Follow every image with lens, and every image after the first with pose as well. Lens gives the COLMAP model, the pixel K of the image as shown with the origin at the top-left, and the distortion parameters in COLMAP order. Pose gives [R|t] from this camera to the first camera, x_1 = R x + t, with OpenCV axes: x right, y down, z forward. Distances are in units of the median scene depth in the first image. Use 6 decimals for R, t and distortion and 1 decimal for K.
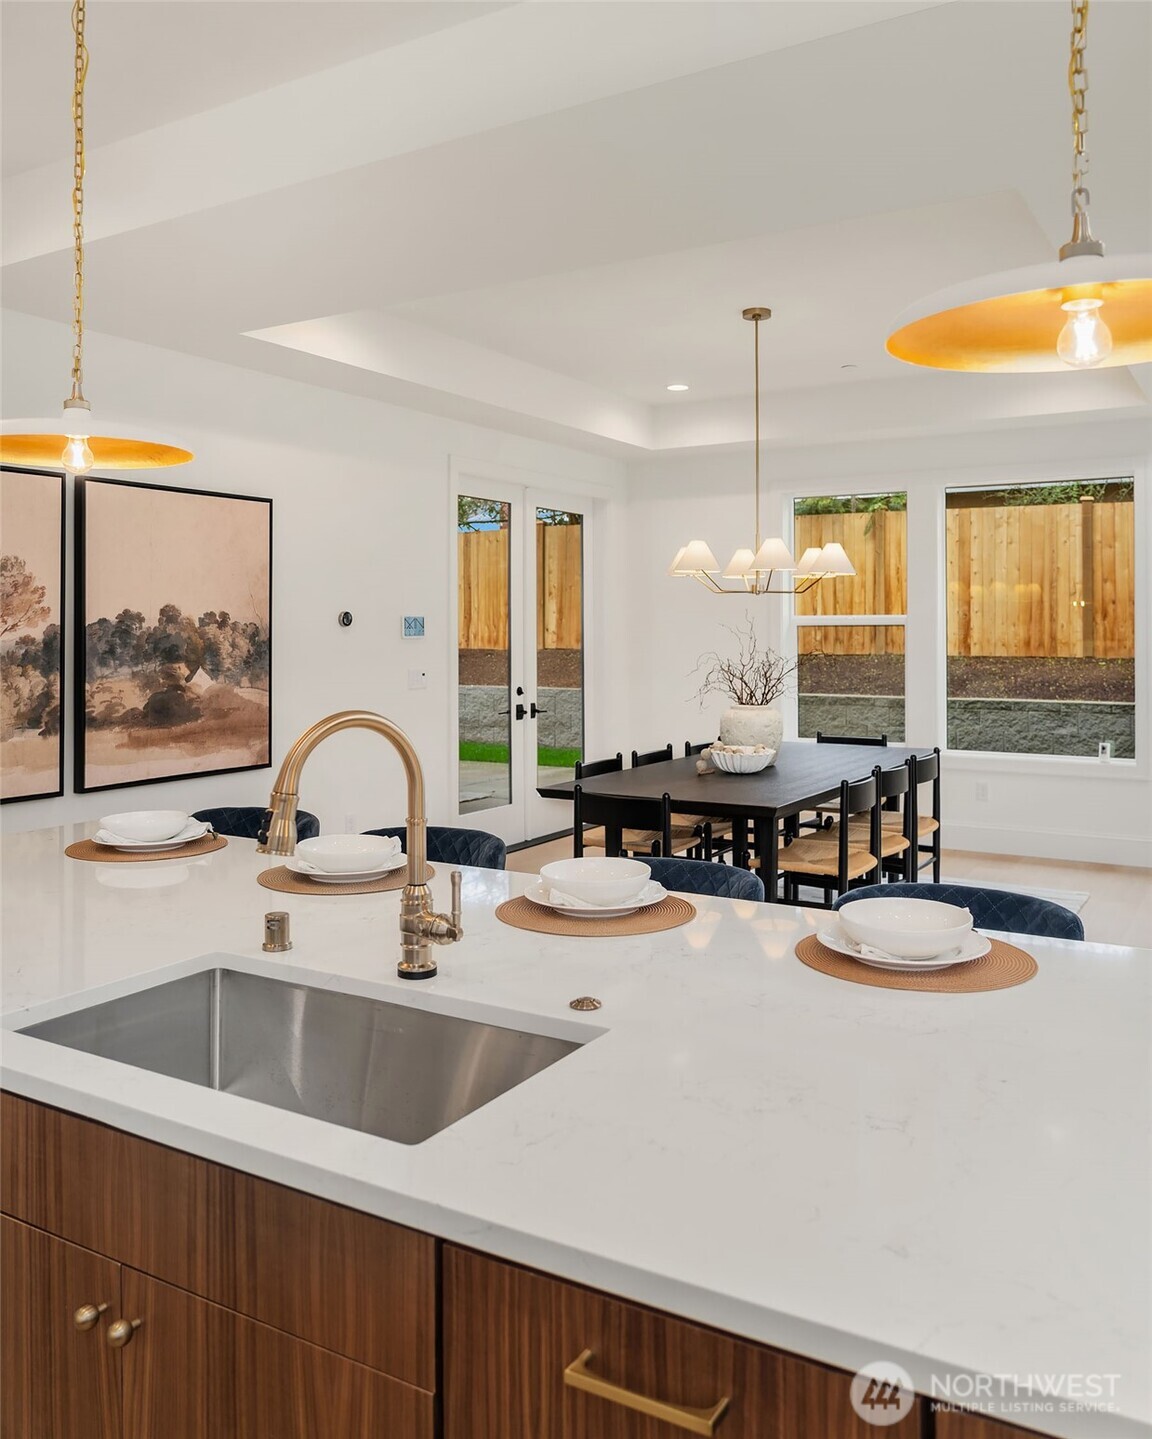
lens RADIAL K [[1148.7, 0, 580.9], [0, 1148.7, 605.0], [0, 0, 1]] dist [-0.005247, -0.004387]
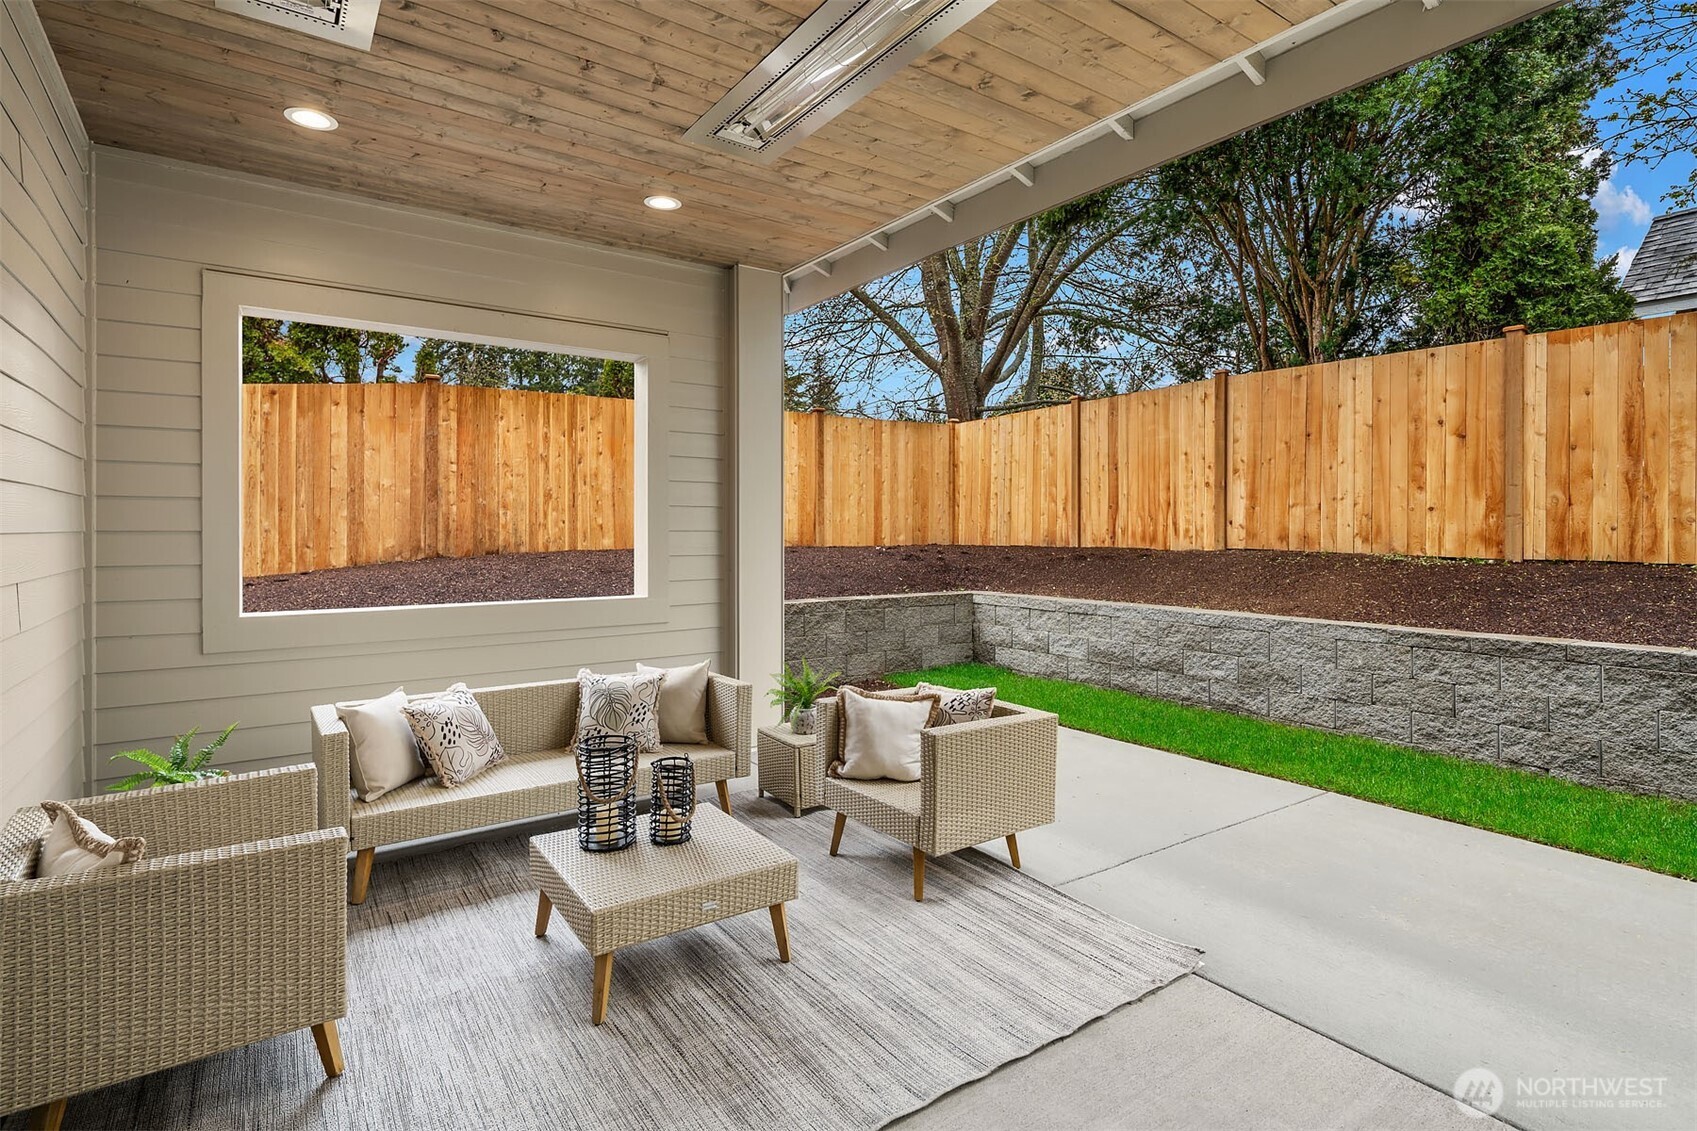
lens RADIAL K [[848.1, 0, 832.9], [0, 848.1, 529.6], [0, 0, 1]] dist [0.003905, -0.001636]
pose [[0.916043, 0.003218, -0.401067, -0.140343], [0.005605, 0.999767, 0.020826, 0.043528], [0.401040, -0.021325, 0.915812, 1.330124]]
